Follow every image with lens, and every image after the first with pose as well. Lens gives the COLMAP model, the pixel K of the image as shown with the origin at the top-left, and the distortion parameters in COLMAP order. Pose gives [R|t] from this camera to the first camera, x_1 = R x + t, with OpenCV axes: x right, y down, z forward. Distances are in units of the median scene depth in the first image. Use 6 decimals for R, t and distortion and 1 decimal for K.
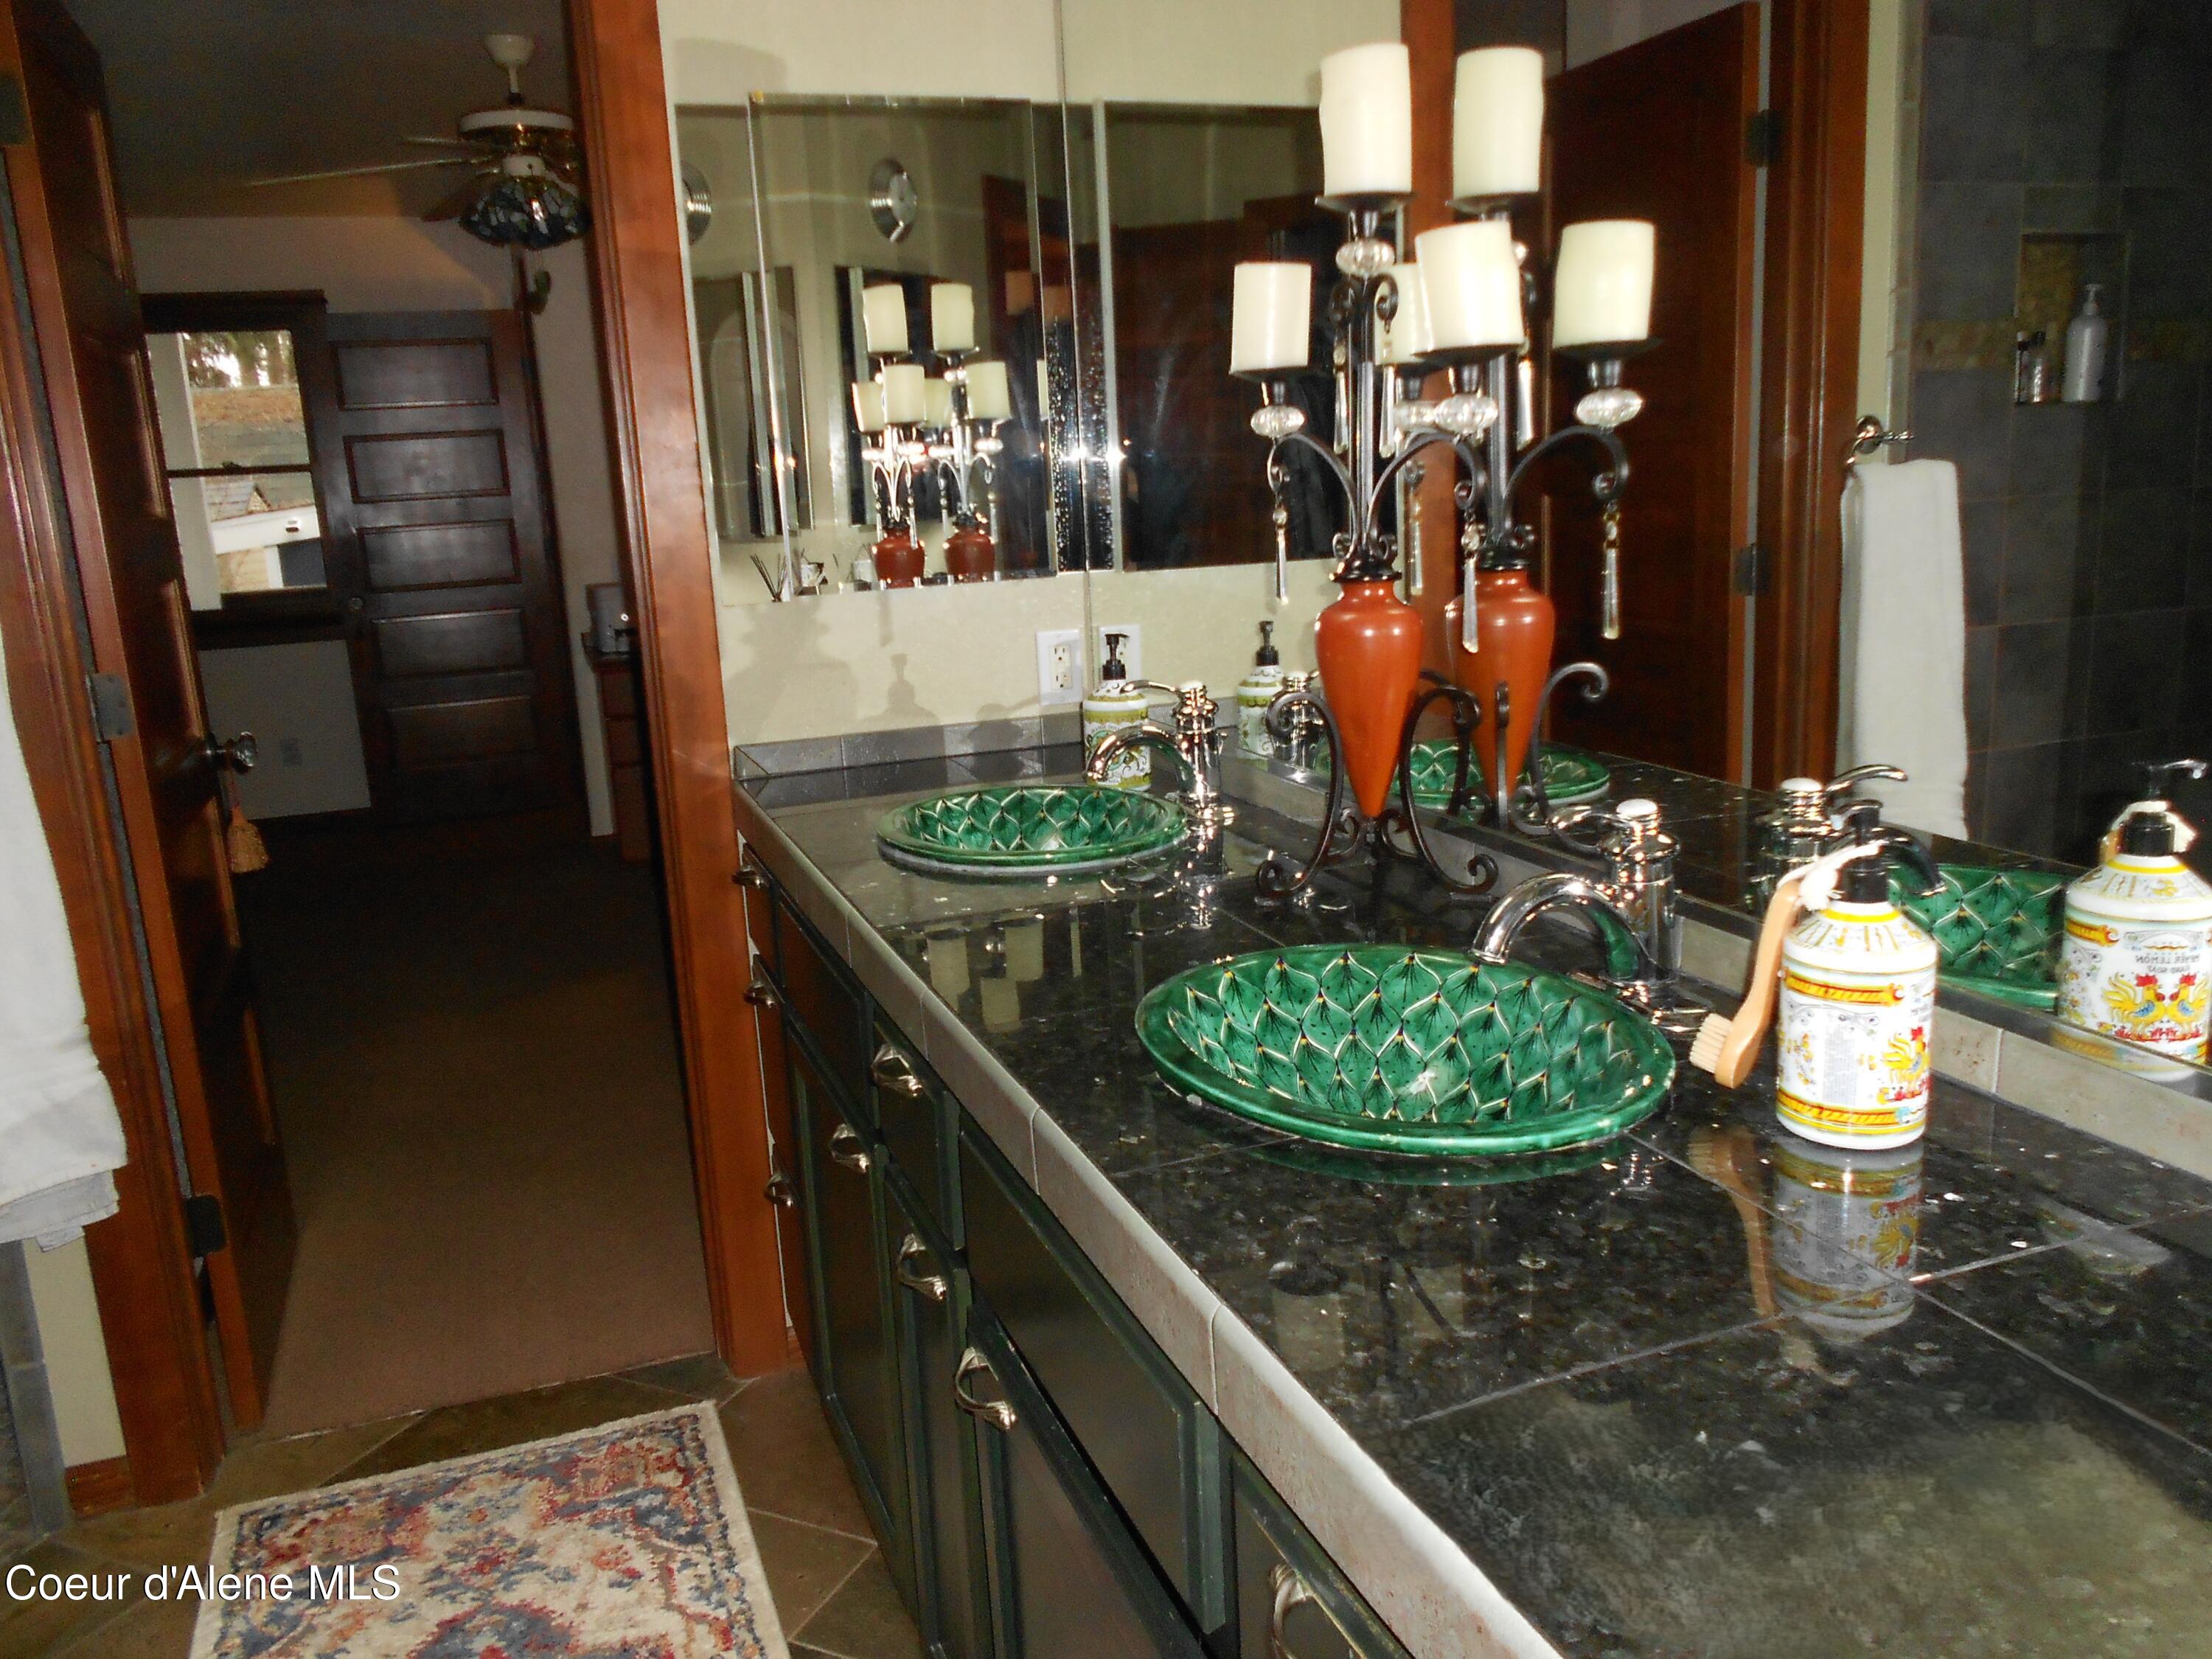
lens RADIAL K [[1708.8, 0, 1102.6], [0, 1708.8, 832.7], [0, 0, 1]] dist [-0.003295, 0.009645]
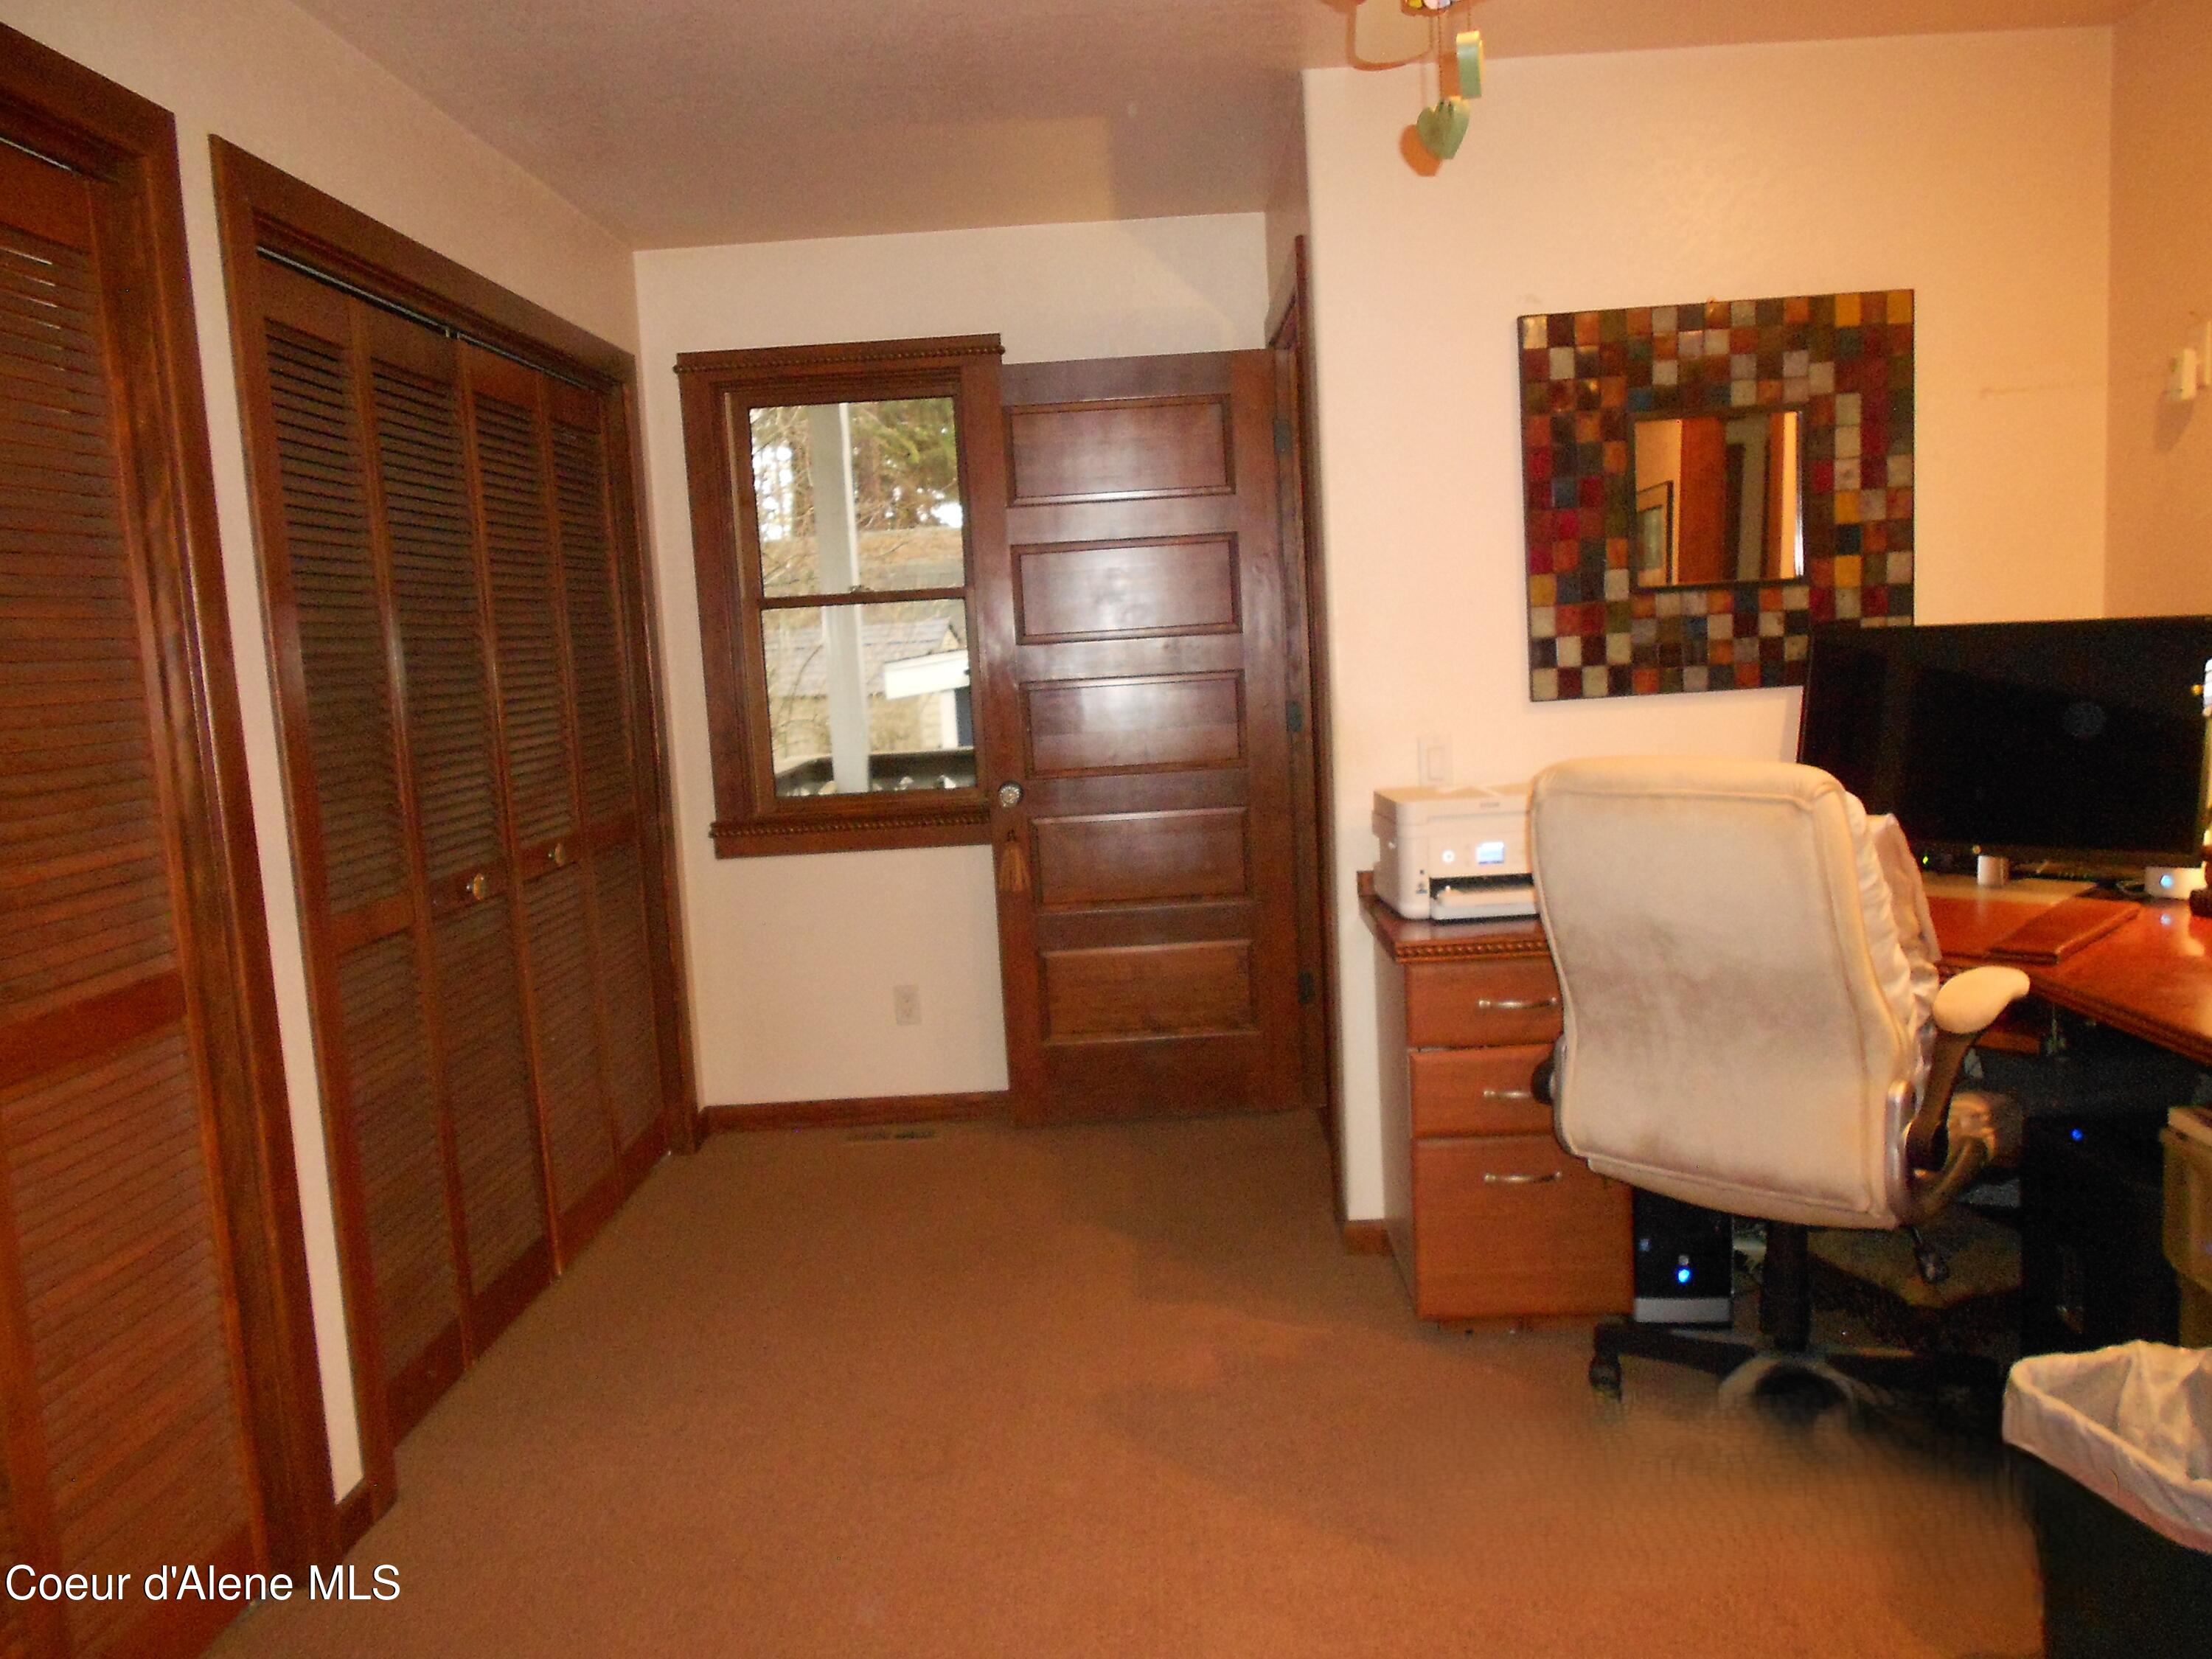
lens RADIAL K [[1708.8, 0, 1107.6], [0, 1708.8, 838.4], [0, 0, 1]] dist [-0.003295, 0.009645]
pose [[0.929164, 0.043368, -0.367114, -0.154818], [-0.070841, 0.995578, -0.061687, -0.077615], [0.362816, 0.083324, 0.928128, 0.392484]]
